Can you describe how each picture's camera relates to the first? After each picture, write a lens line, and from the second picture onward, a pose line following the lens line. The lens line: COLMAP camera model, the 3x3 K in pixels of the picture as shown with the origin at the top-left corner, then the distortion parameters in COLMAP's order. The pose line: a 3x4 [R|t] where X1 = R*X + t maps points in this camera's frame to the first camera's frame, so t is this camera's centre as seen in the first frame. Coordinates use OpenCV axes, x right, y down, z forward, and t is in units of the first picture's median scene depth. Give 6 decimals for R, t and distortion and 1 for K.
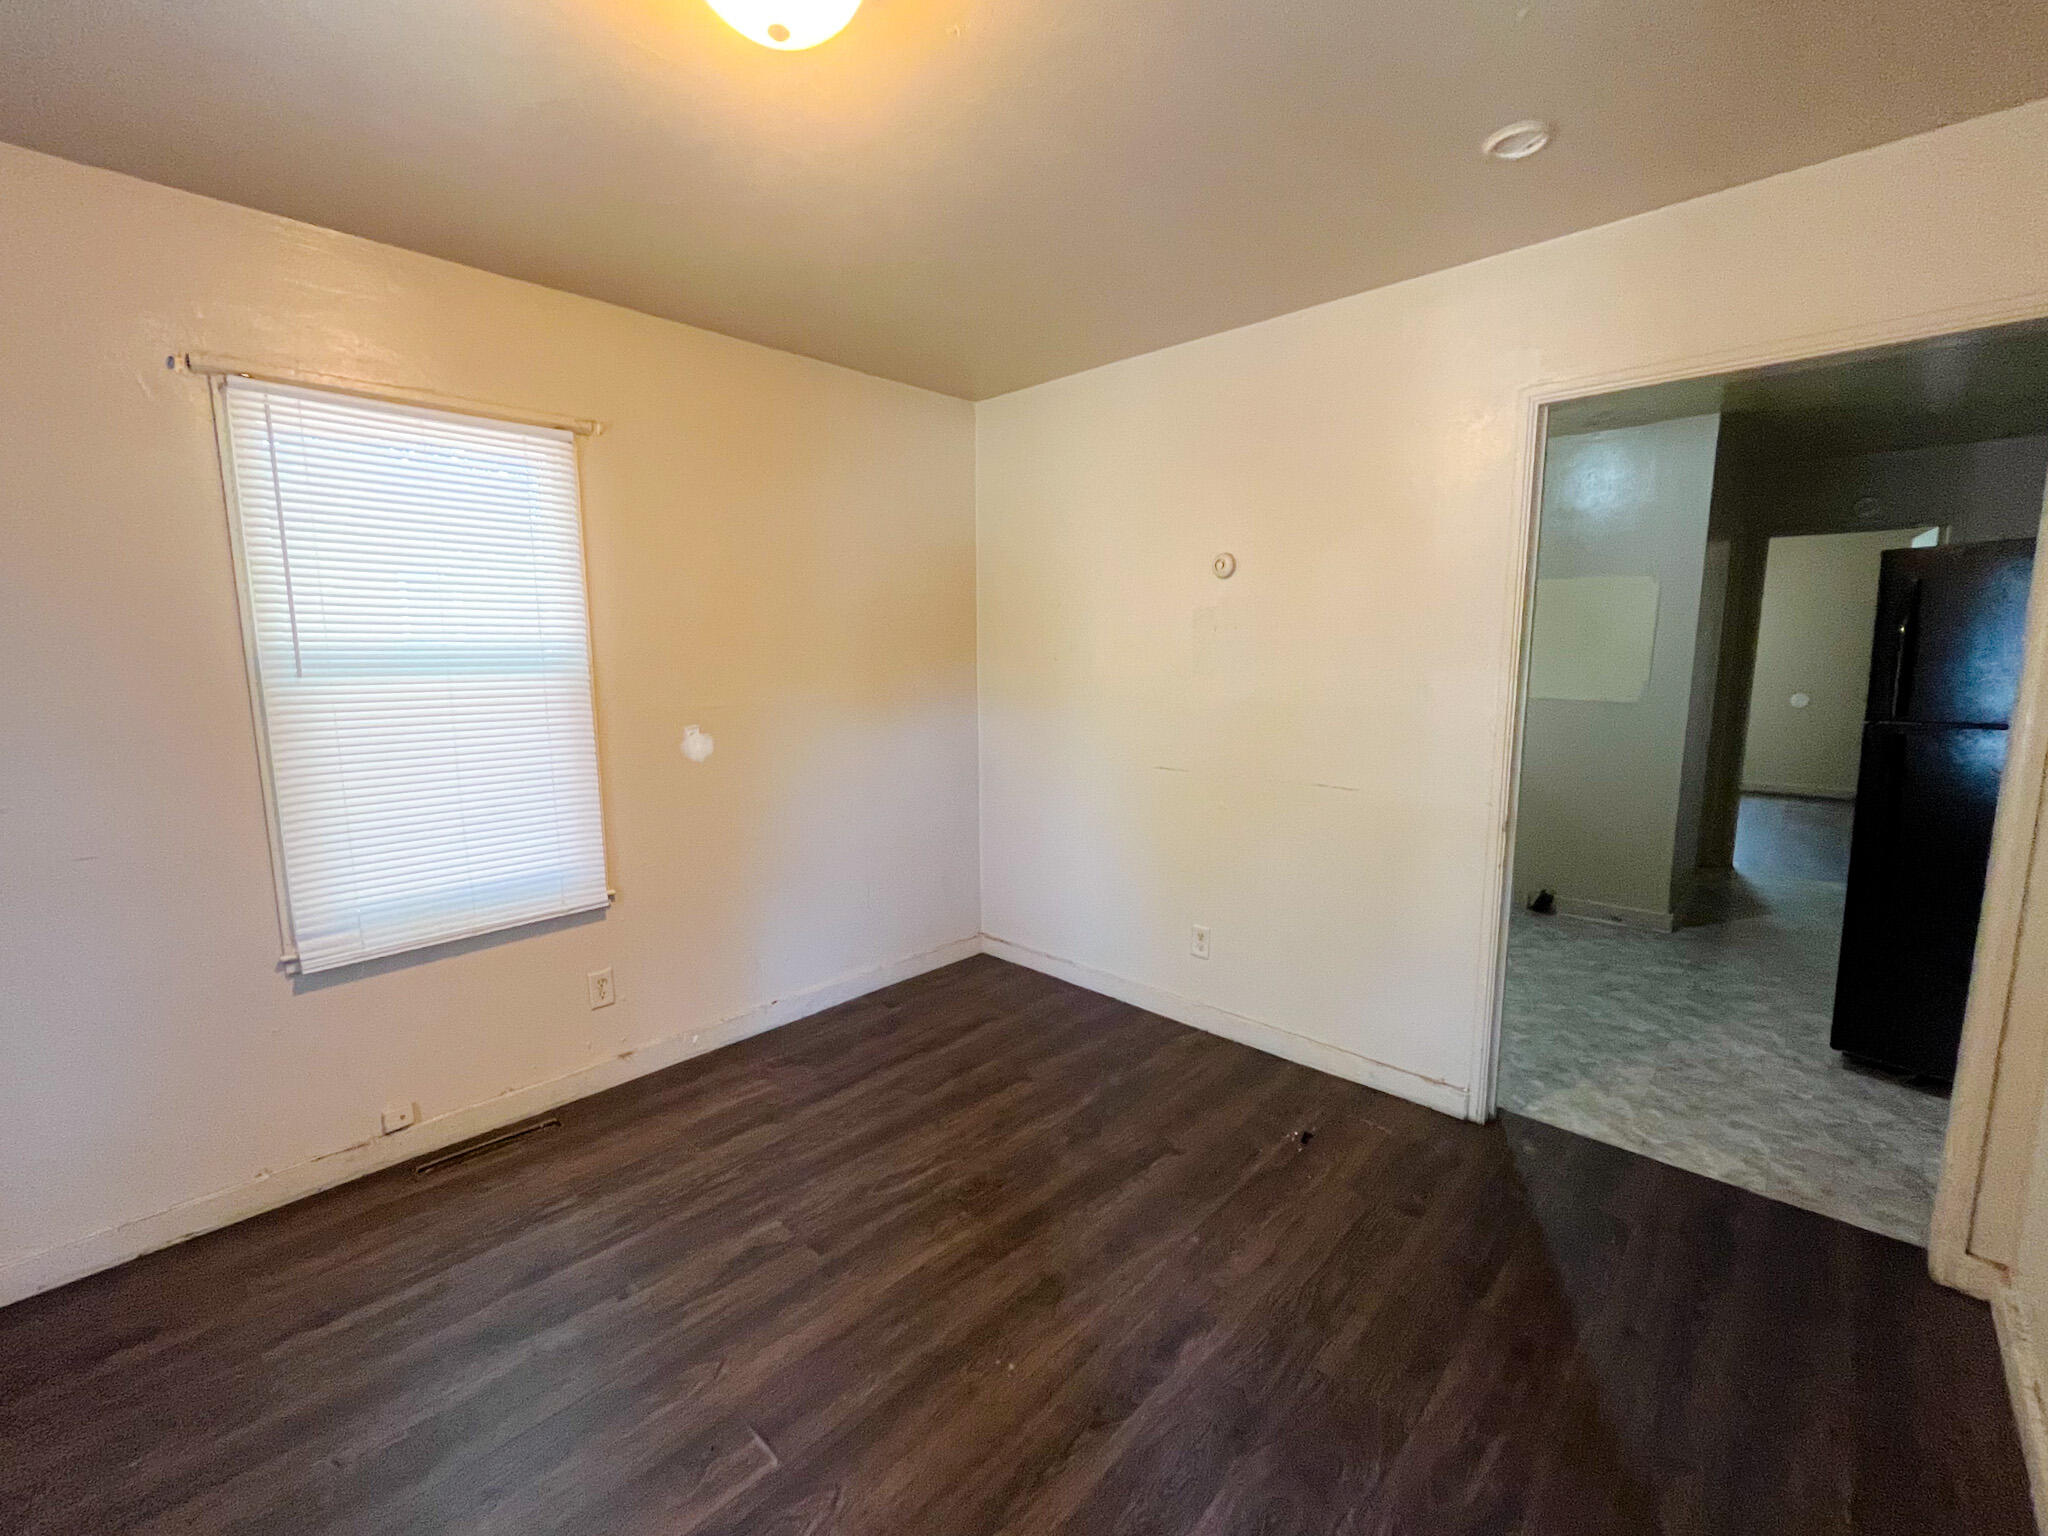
lens RADIAL K [[864.1, 0, 1016.3], [0, 864.1, 773.4], [0, 0, 1]] dist [-0.002673, -0.000221]
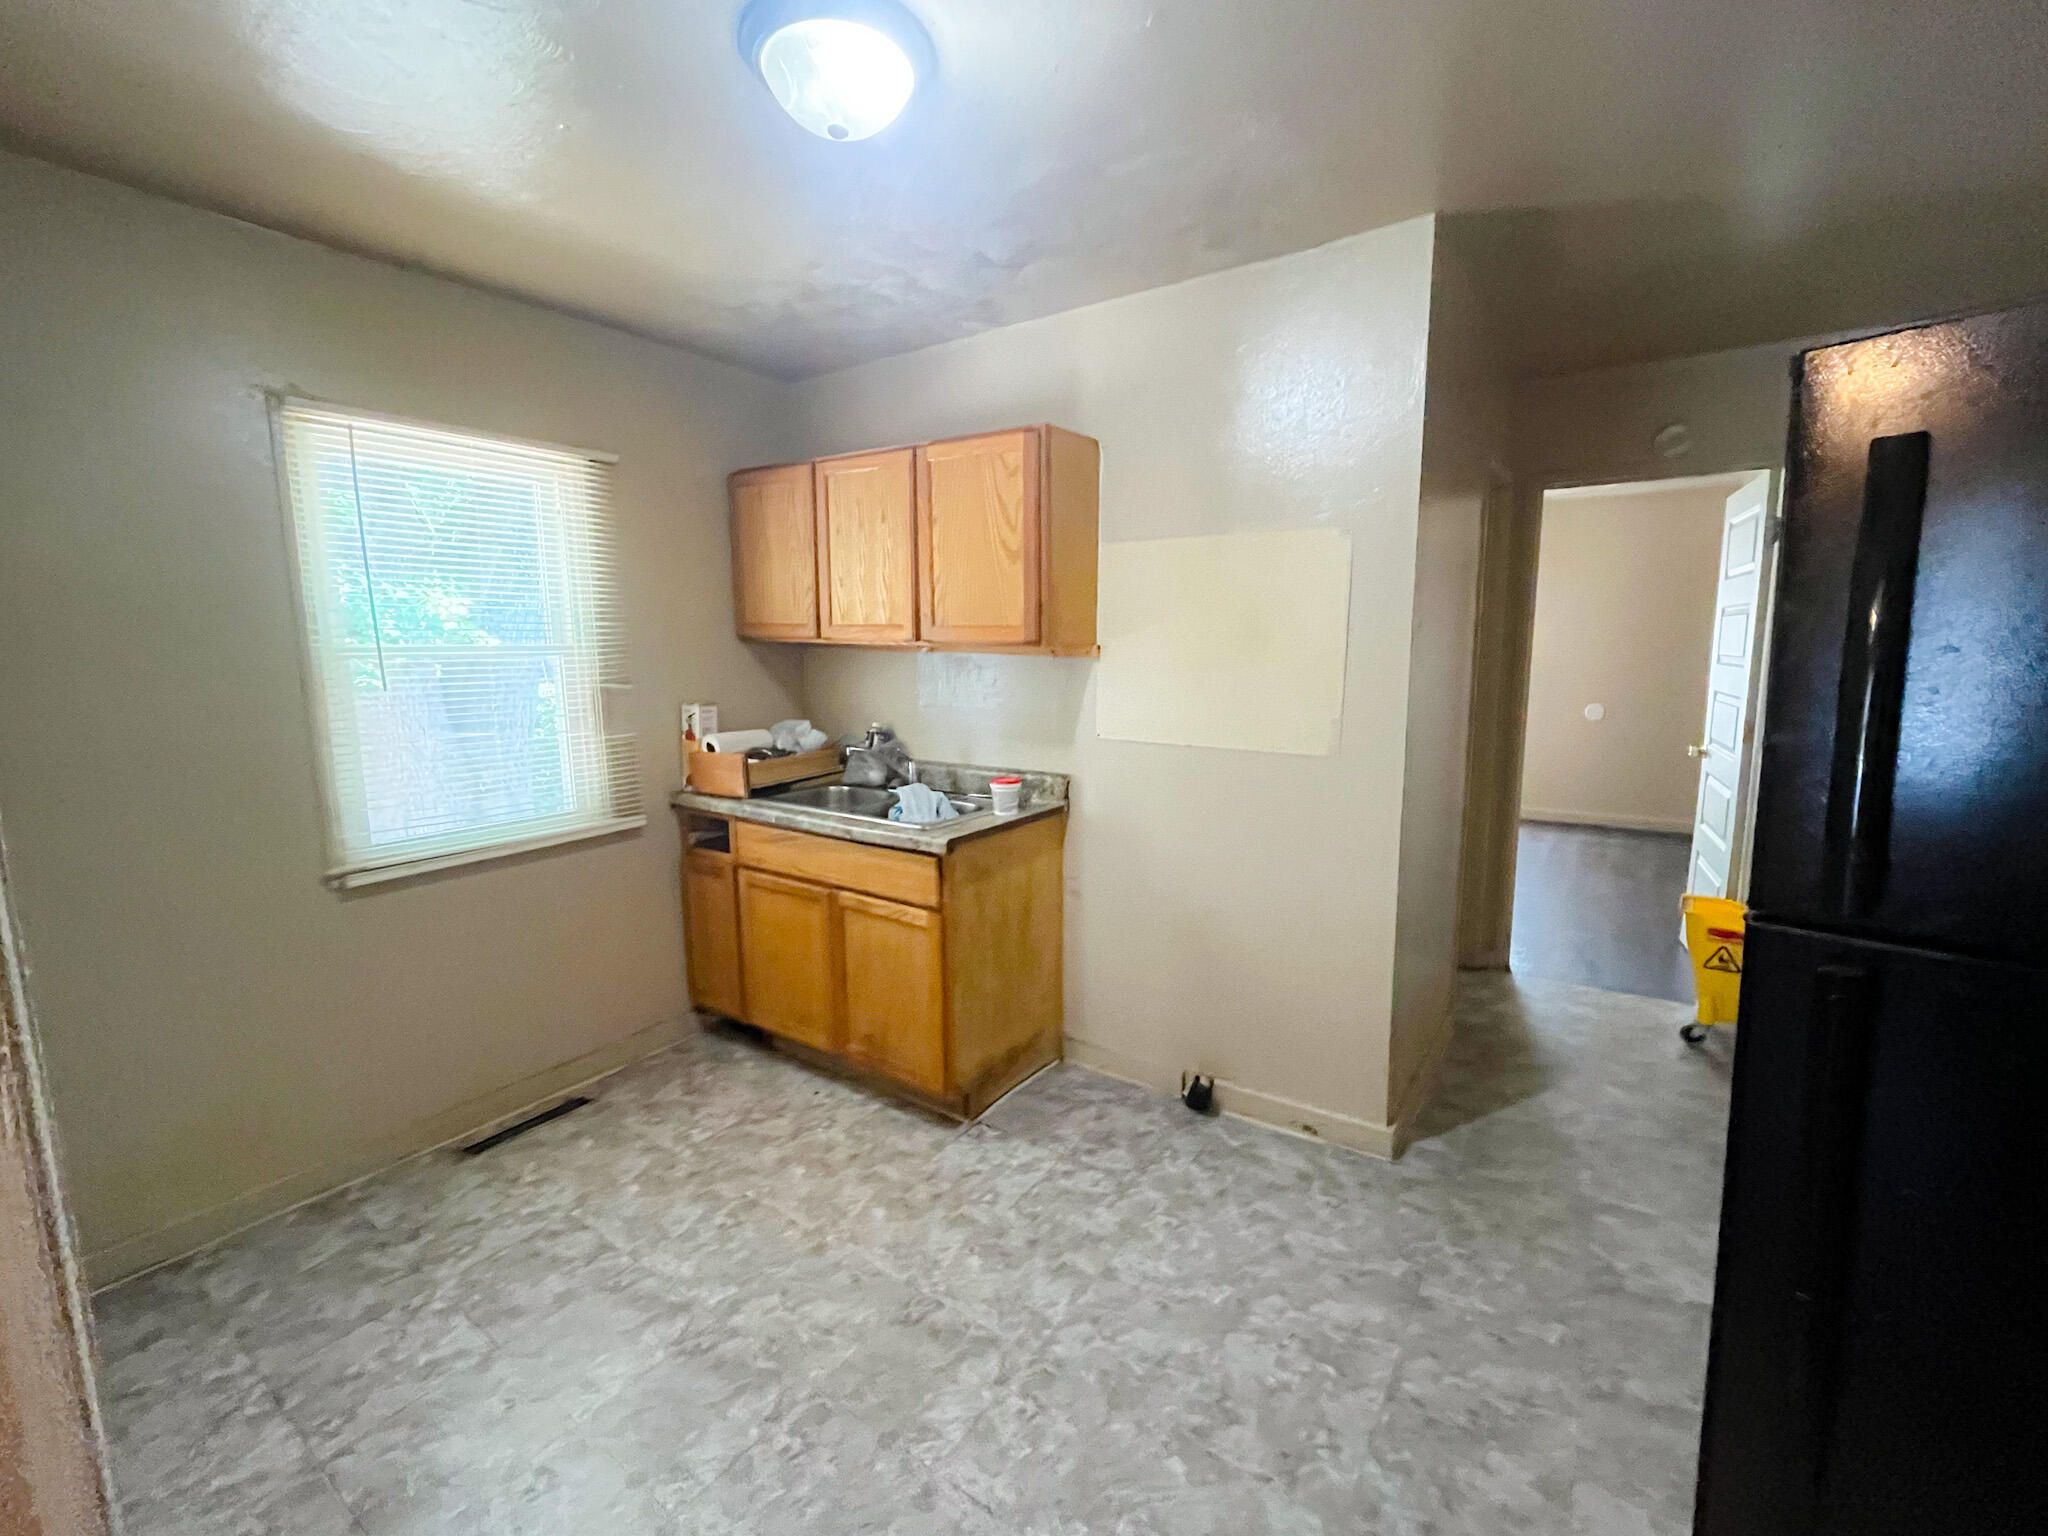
lens RADIAL K [[864.1, 0, 1031.3], [0, 864.1, 767.4], [0, 0, 1]] dist [-0.002673, -0.000221]
pose [[0.987761, -0.021500, 0.154483, 0.453150], [0.022755, 0.999721, -0.006360, -0.073975], [-0.154304, 0.009798, 0.987975, 0.486969]]
